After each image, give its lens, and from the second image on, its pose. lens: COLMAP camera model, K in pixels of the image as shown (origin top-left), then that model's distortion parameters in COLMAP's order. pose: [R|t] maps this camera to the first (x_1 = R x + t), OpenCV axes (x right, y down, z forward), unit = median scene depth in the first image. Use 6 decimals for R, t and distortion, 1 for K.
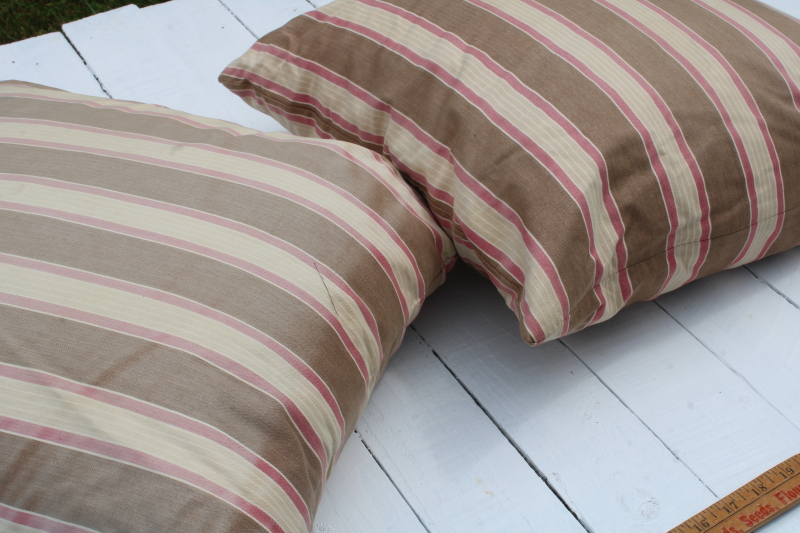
lens RADIAL K [[1315.4, 0, 400.0], [0, 1315.4, 266.5], [0, 0, 1]] dist [0.016526, -2.247398]
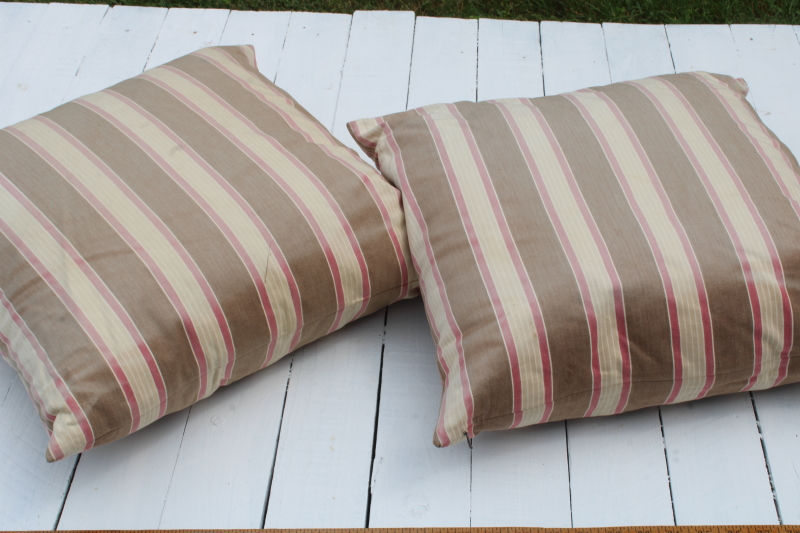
lens RADIAL K [[1315.4, 0, 400.0], [0, 1315.4, 266.5], [0, 0, 1]] dist [0.016526, -2.247398]
pose [[0.799358, 0.375372, -0.469173, 0.780143], [-0.346782, 0.925883, 0.149941, -0.259031], [0.490683, 0.042845, 0.870284, -0.190233]]
